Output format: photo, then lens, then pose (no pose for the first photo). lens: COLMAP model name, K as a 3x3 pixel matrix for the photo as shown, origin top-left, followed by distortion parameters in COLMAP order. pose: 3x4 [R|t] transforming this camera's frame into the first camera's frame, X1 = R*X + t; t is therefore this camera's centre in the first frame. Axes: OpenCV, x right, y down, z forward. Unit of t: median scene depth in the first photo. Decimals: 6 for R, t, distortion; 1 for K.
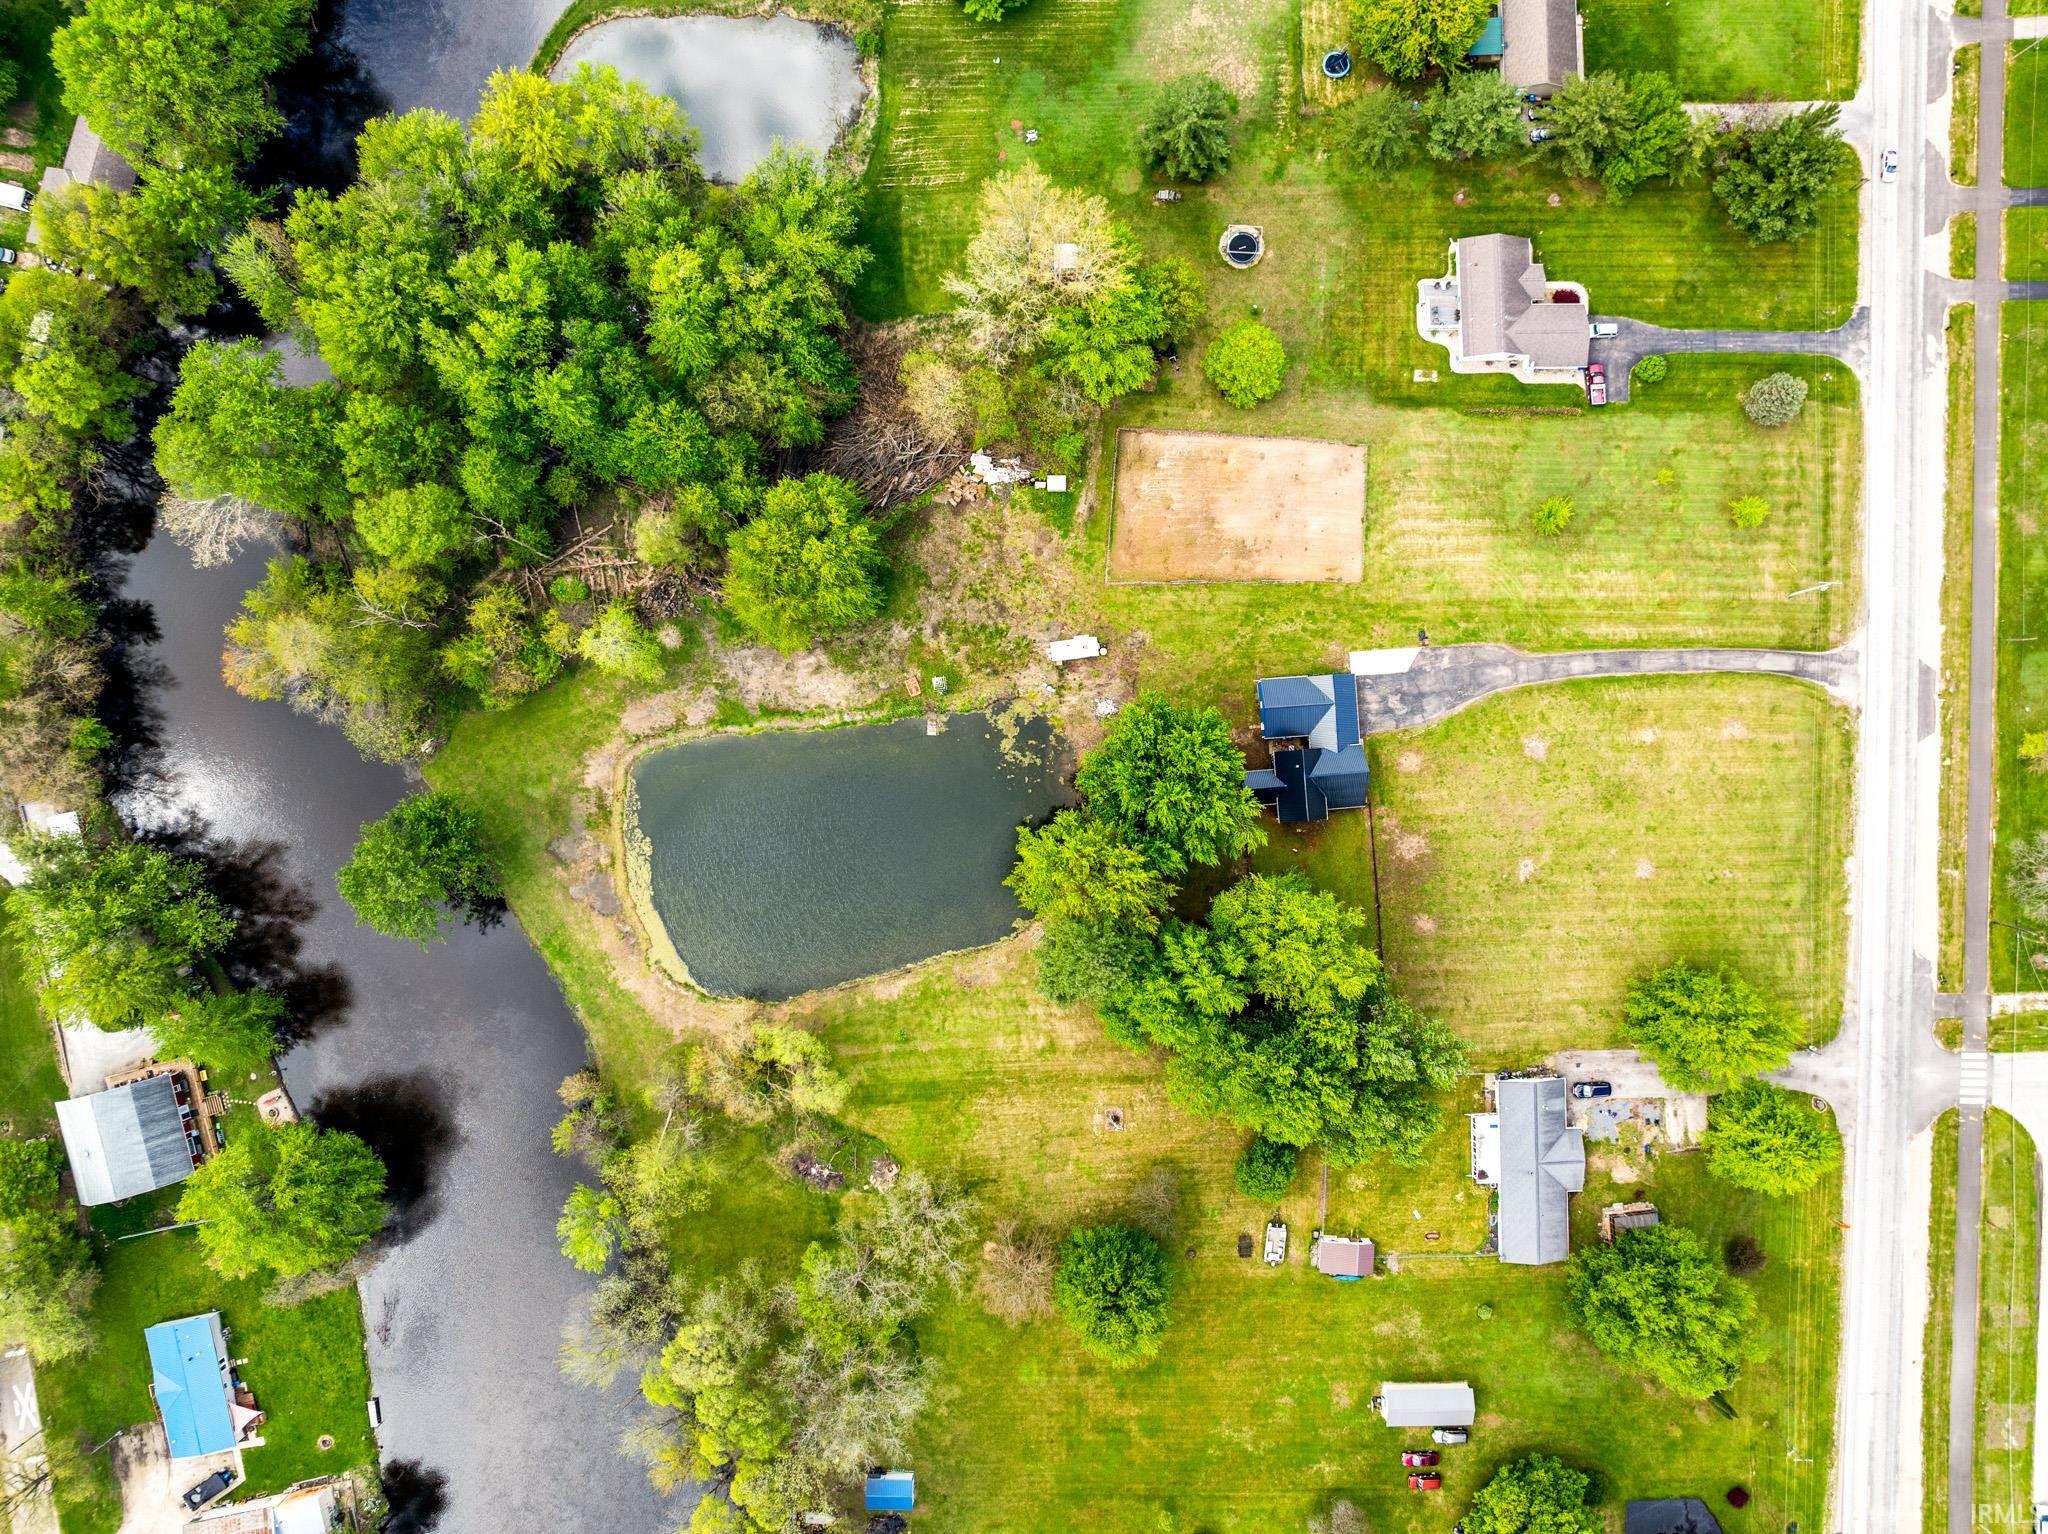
lens RADIAL K [[1459.7, 0, 1032.7], [0, 1459.7, 771.3], [0, 0, 1]] dist [-0.038899, 0.006242]
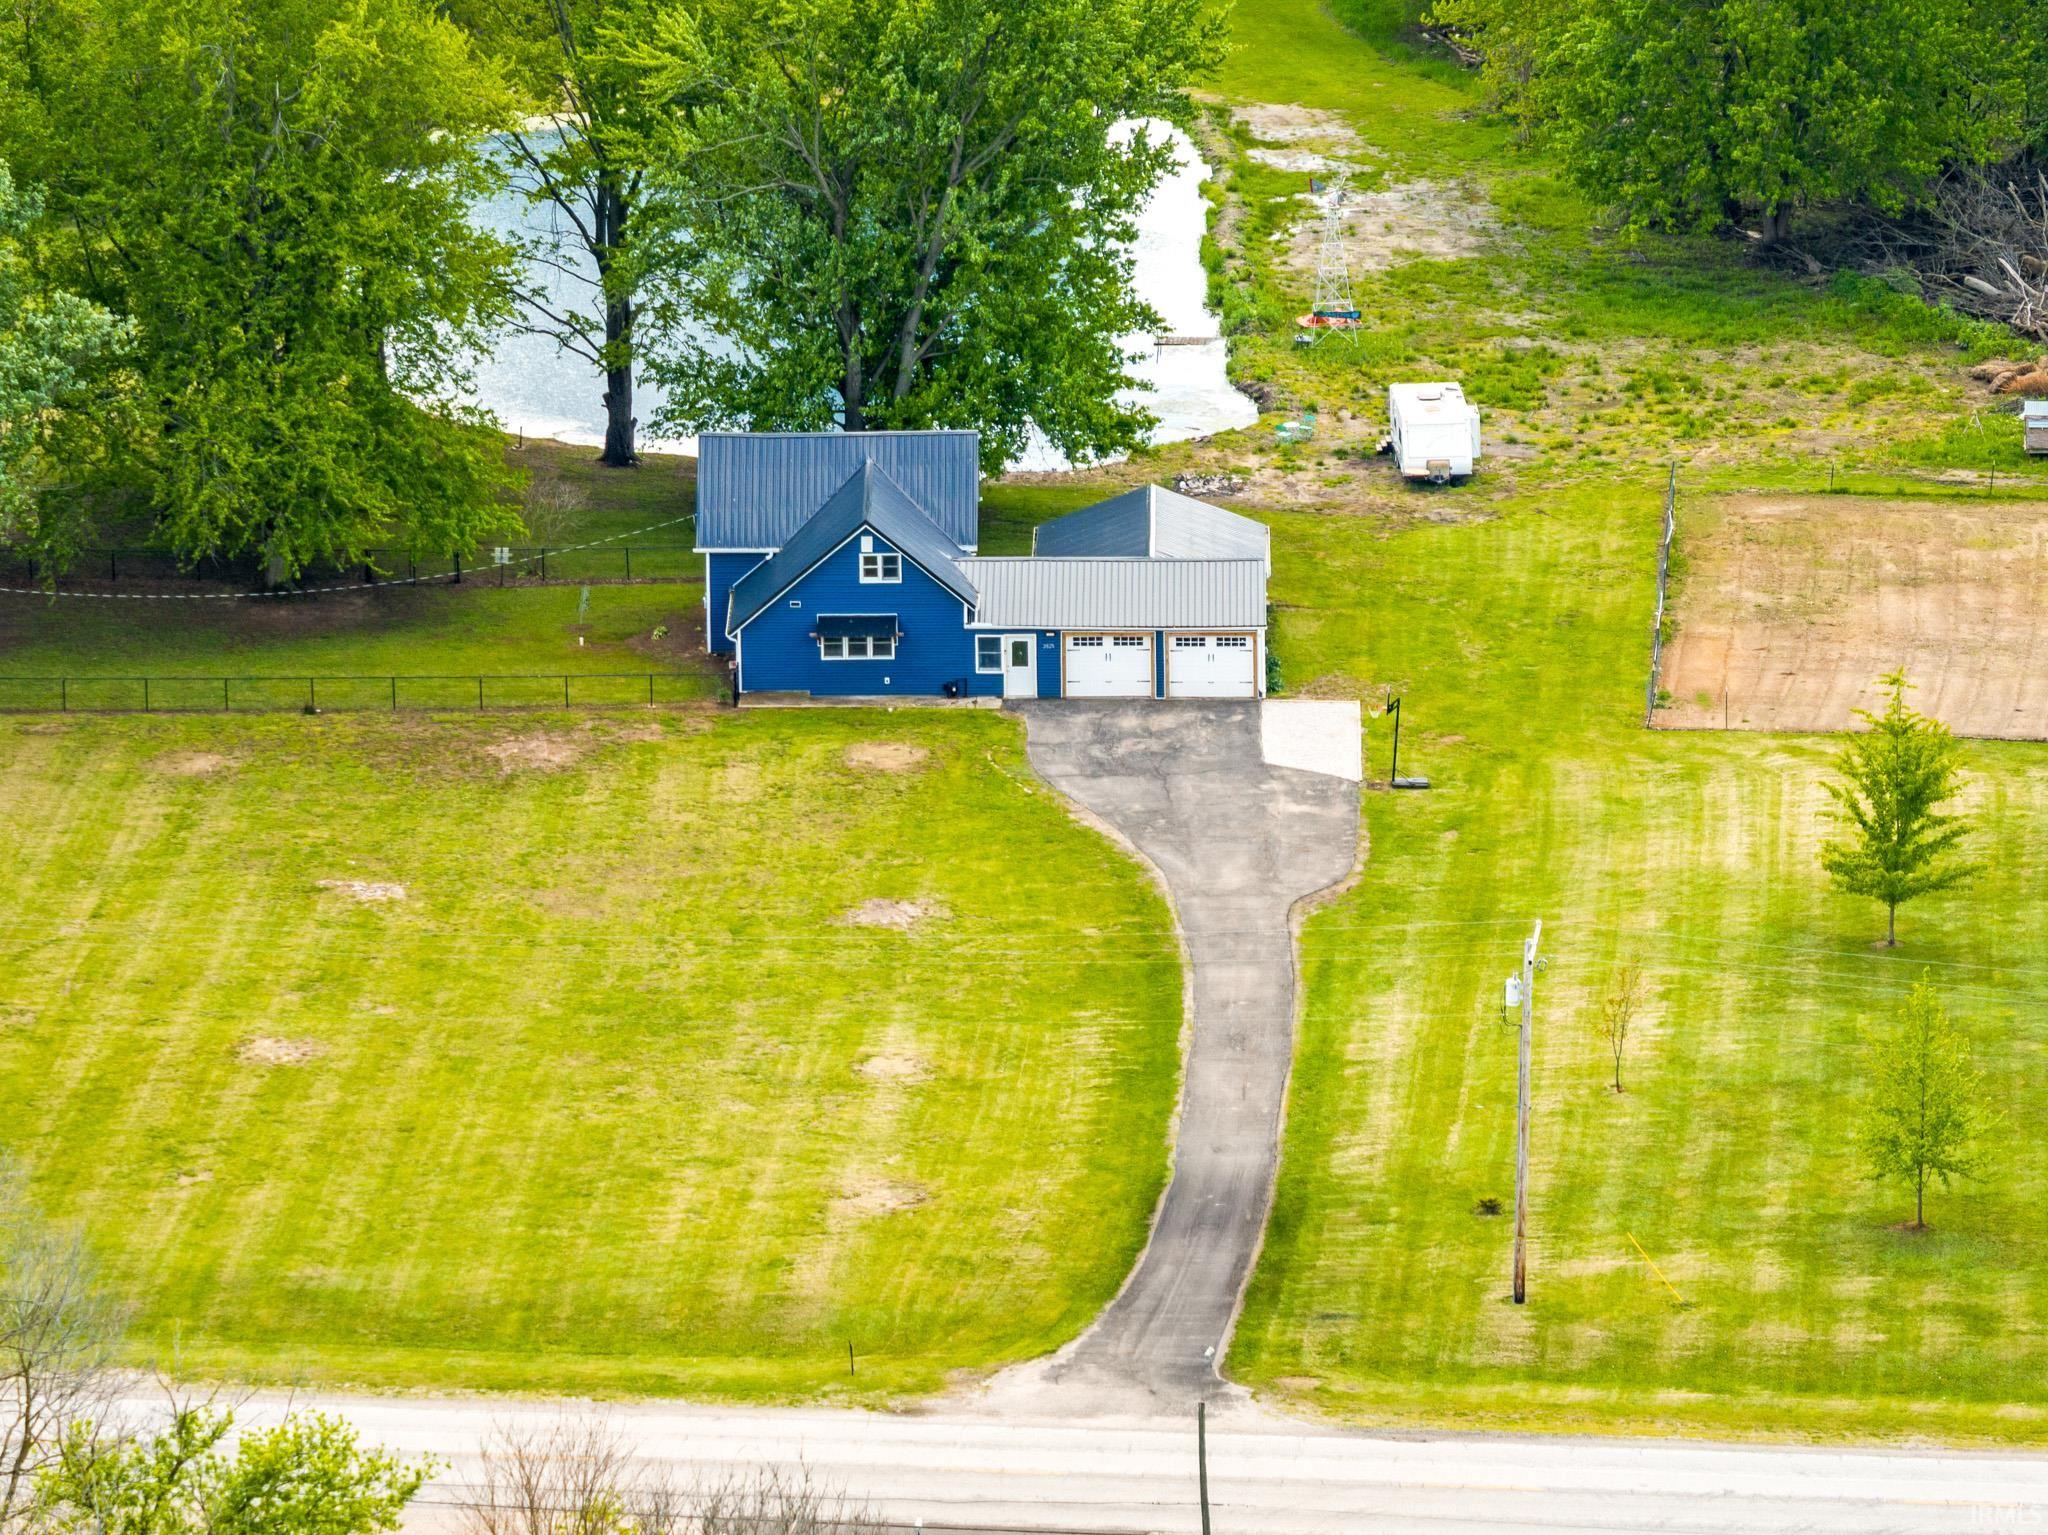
lens RADIAL K [[10183.8, 0, 1024.0], [0, 10183.8, 767.5], [0, 0, 1]] dist [-0.061474, 4.545889]
pose [[-0.089948, 0.268985, -0.958935, 1.856265], [-0.995806, -0.008110, 0.091132, -0.181127], [0.016736, 0.963110, 0.268586, 0.551738]]
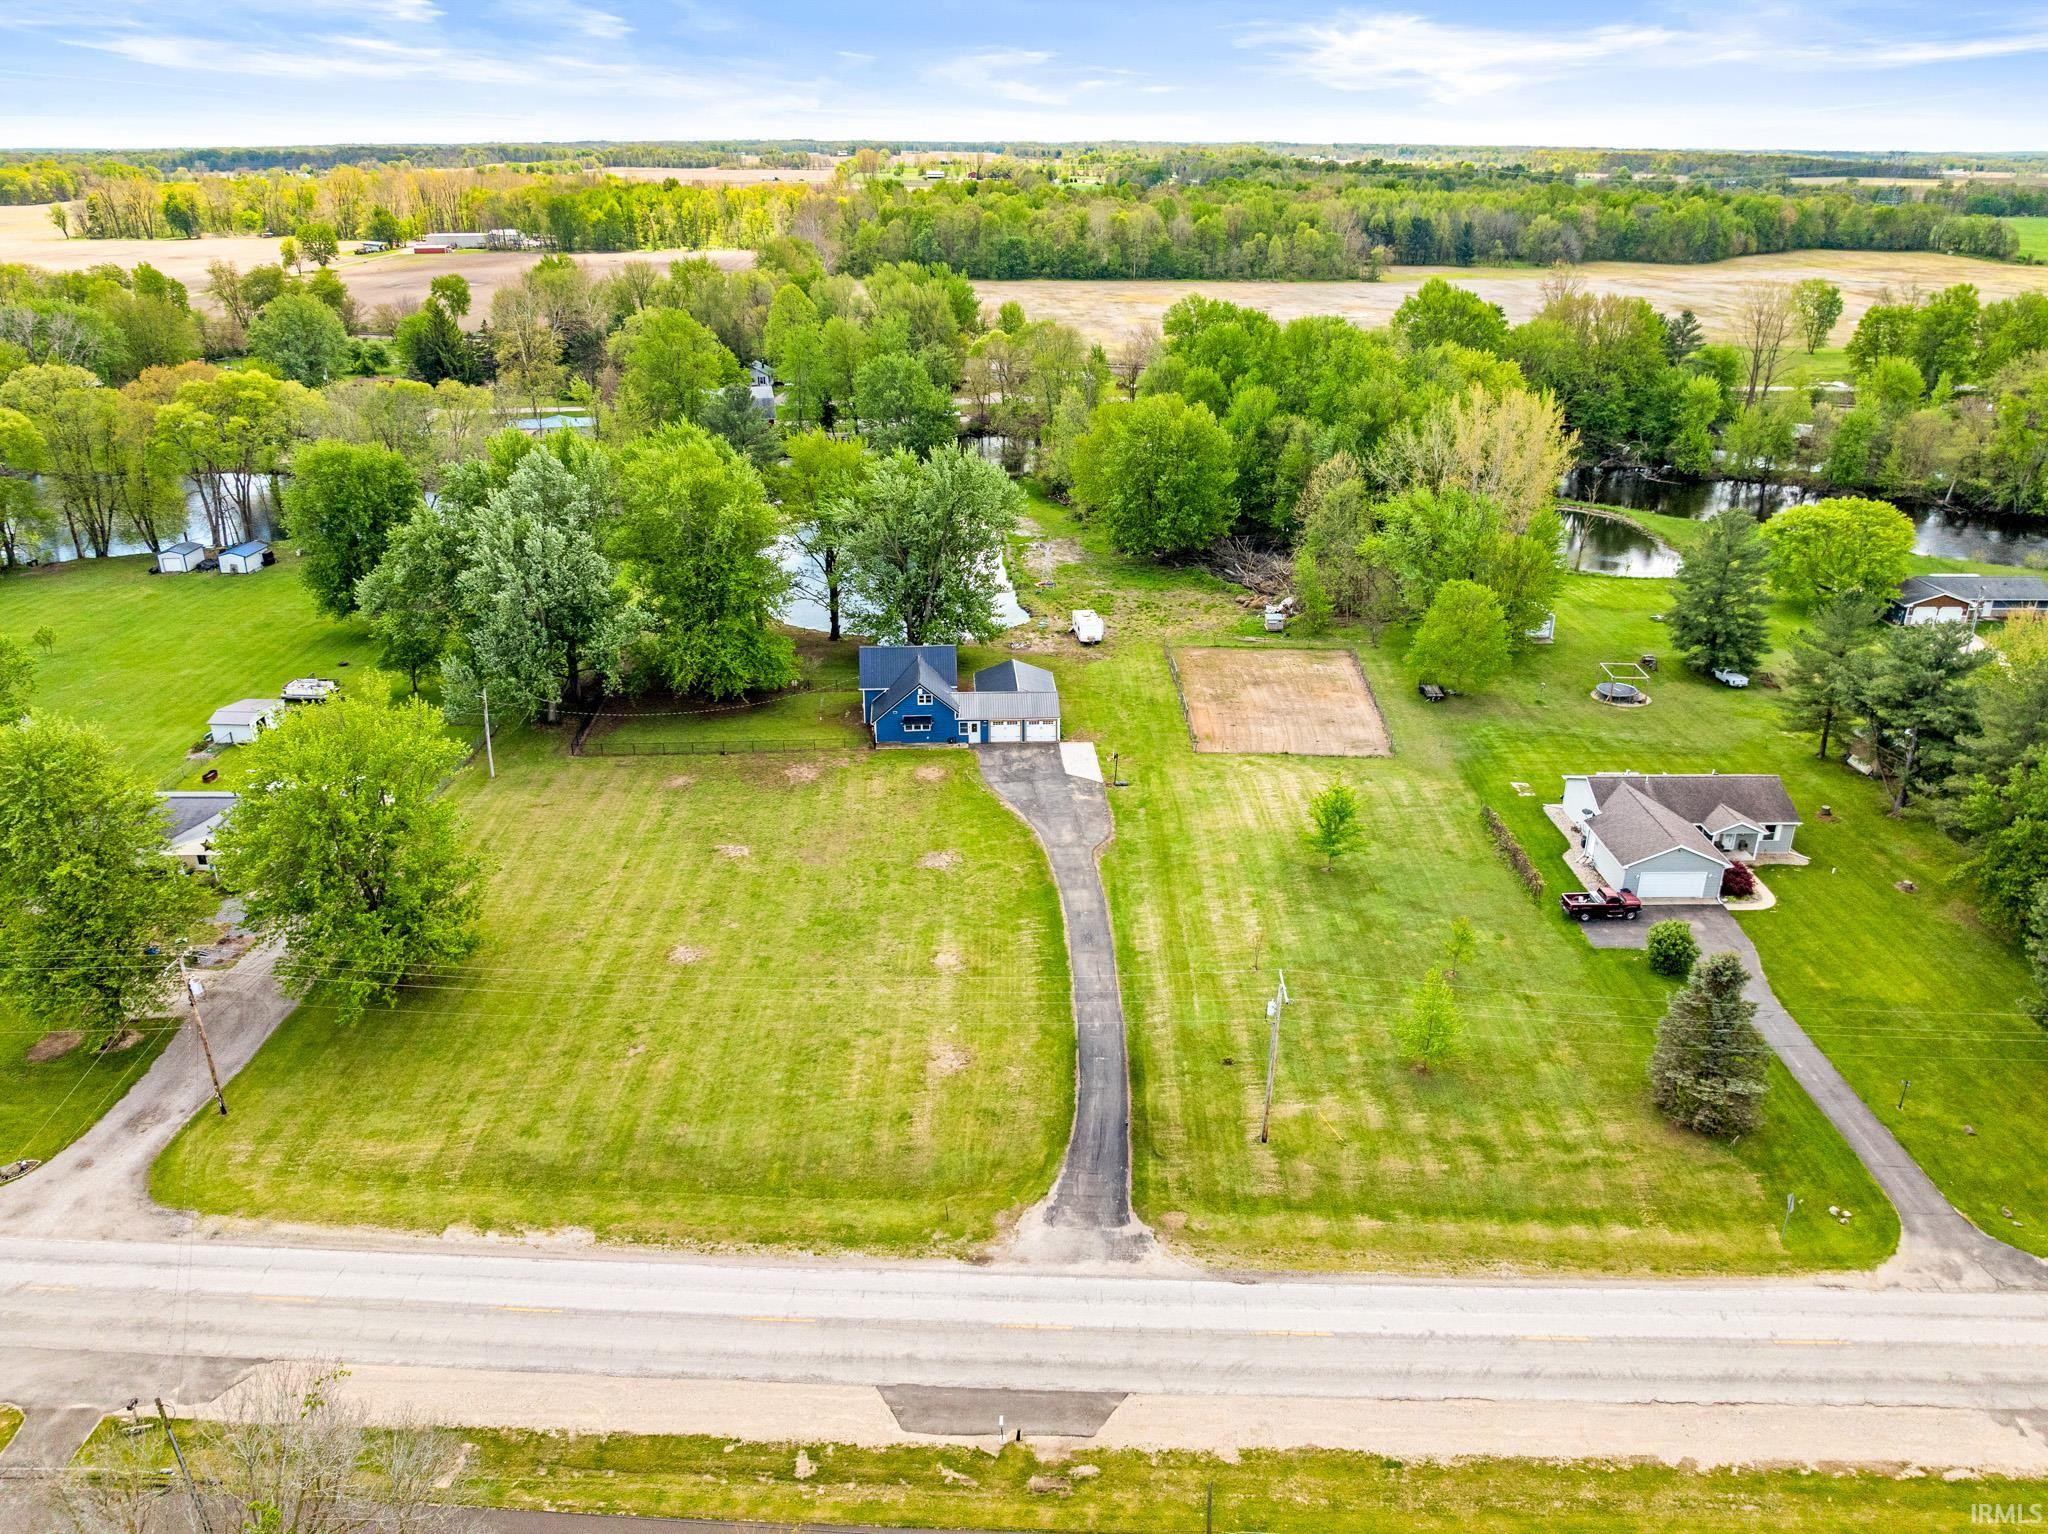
lens RADIAL K [[1459.7, 0, 1032.7], [0, 1459.7, 771.3], [0, 0, 1]] dist [-0.038899, 0.006242]
pose [[-0.007786, 0.386054, -0.922443, 0.869196], [-0.999960, 0.000964, 0.008844, -0.059187], [0.004304, 0.922476, 0.386032, 0.741143]]
